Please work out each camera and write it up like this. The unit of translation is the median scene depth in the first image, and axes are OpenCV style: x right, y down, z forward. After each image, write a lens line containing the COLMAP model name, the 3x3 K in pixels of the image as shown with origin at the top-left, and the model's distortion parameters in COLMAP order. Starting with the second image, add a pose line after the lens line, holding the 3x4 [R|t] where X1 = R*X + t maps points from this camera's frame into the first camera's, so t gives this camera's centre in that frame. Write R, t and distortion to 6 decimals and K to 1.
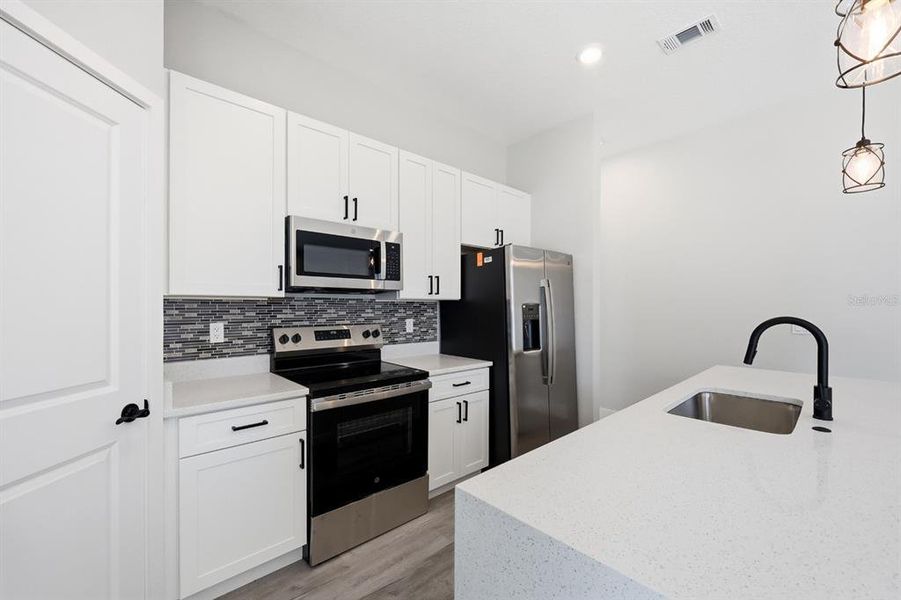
lens RADIAL K [[370.2, 0, 449.8], [0, 370.2, 307.4], [0, 0, 1]] dist [-0.000114, 0.000103]
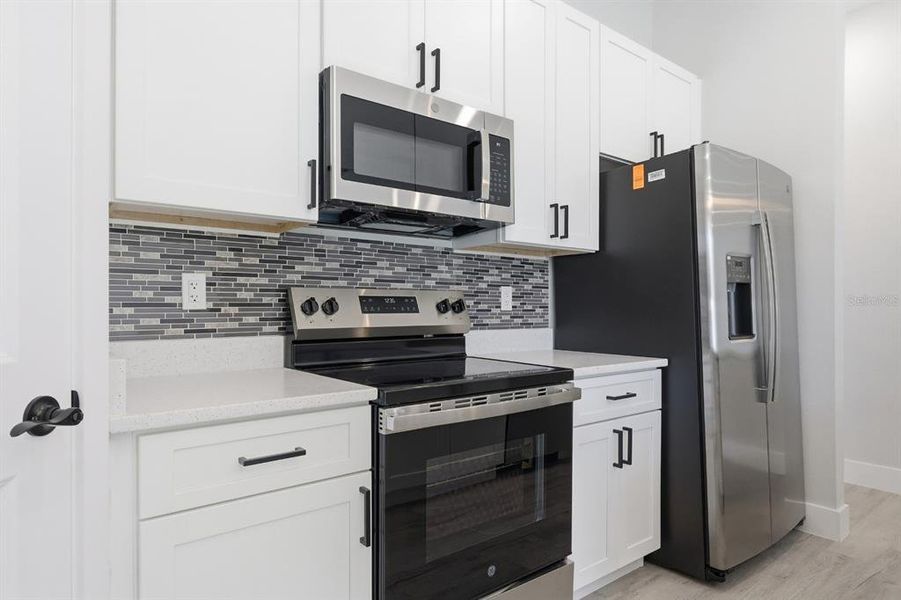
lens RADIAL K [[537.0, 0, 450.8], [0, 537.0, 311.2], [0, 0, 1]] dist [-0.000667, -0.001038]
pose [[0.997845, 0.000643, -0.065606, -0.175208], [-0.000543, 0.999999, 0.001545, 0.084829], [0.065607, -0.001506, 0.997844, 0.206098]]
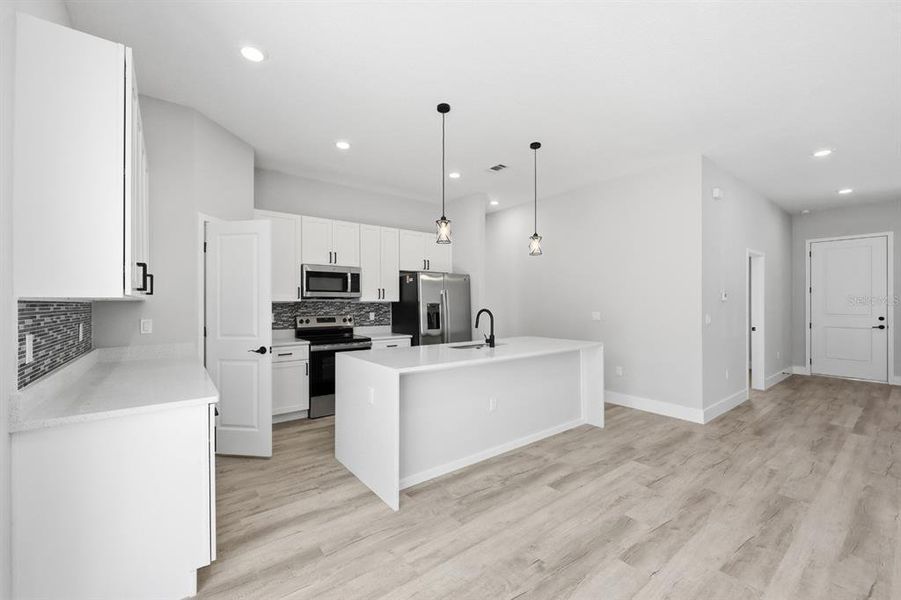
lens RADIAL K [[370.2, 0, 449.8], [0, 370.2, 307.4], [0, 0, 1]] dist [-0.000114, 0.000103]
pose [[0.996315, -0.003982, -0.085678, 0.521468], [0.004376, 0.999981, 0.004412, 0.000344], [0.085659, -0.004771, 0.996313, -0.929902]]
